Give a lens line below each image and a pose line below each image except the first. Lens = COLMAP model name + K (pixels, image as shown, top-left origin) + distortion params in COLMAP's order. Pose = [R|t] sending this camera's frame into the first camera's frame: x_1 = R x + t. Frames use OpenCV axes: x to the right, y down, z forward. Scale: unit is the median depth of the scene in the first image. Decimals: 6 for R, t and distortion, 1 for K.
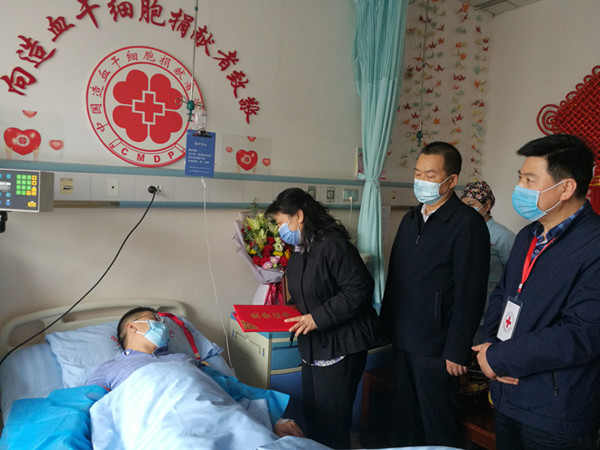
lens RADIAL K [[471.1, 0, 300.0], [0, 471.1, 225.0], [0, 0, 1]] dist [-0.004008, 0.009142]
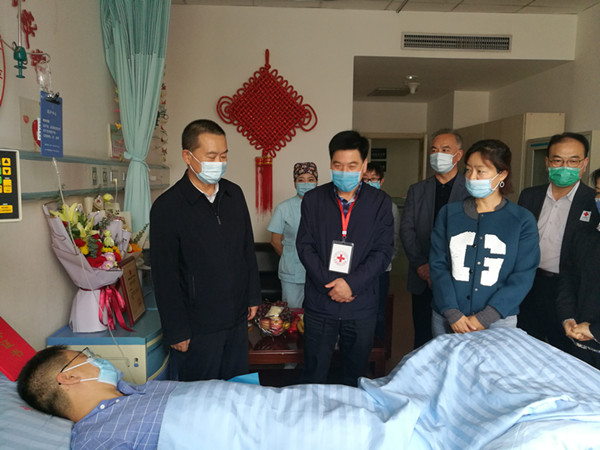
lens RADIAL K [[471.0, 0, 300.0], [0, 471.0, 225.0], [0, 0, 1]] dist [-0.031640, 0.007358]
pose [[0.526888, -0.115451, 0.842057, -0.543022], [0.066639, 0.993293, 0.094489, -0.036768], [-0.847319, 0.006328, 0.531047, 0.257022]]
